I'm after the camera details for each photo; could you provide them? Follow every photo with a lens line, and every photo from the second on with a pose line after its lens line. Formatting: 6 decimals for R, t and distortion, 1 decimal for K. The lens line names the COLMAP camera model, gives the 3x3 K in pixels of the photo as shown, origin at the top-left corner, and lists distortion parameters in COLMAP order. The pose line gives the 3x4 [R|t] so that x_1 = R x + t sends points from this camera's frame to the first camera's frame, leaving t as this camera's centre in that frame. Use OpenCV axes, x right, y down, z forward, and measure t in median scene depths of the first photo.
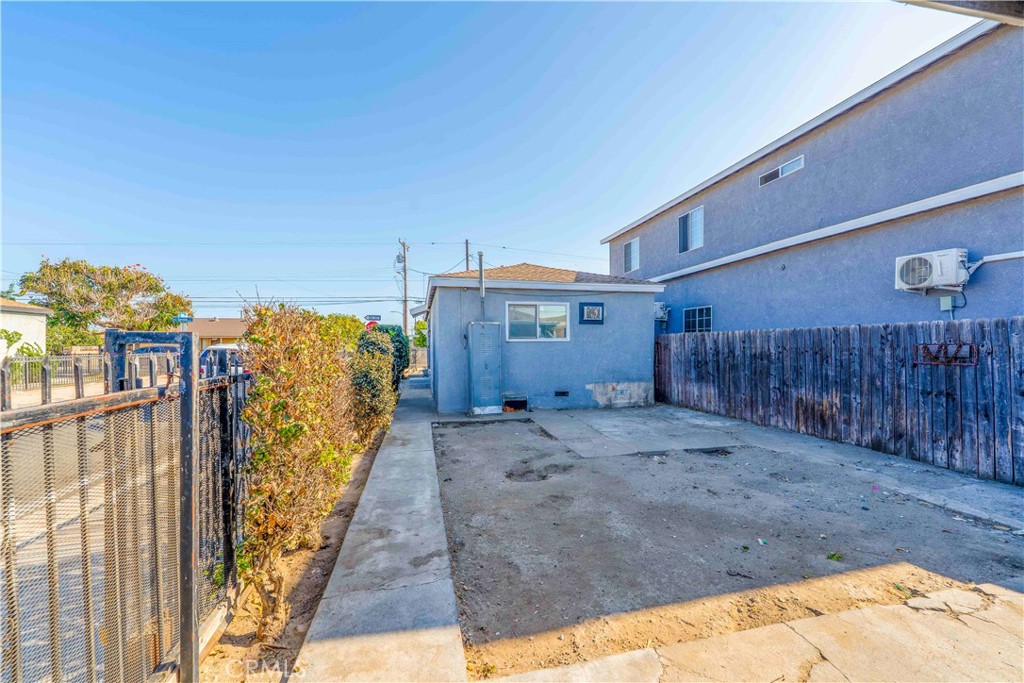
lens RADIAL K [[420.7, 0, 509.2], [0, 420.7, 347.6], [0, 0, 1]] dist [0.002283, -0.000300]
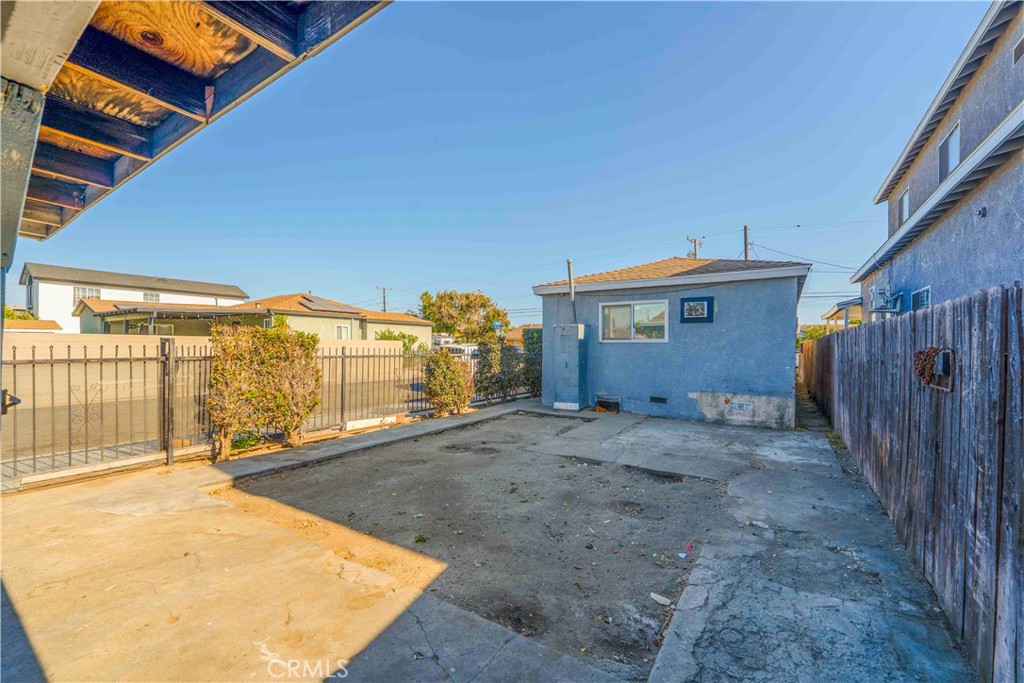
lens RADIAL K [[420.7, 0, 509.2], [0, 420.7, 347.6], [0, 0, 1]] dist [0.002283, -0.000300]
pose [[0.681771, 0.012021, -0.731467, 0.583387], [-0.013784, 0.999899, 0.003585, -0.002715], [0.731436, 0.007638, 0.681868, 0.141713]]
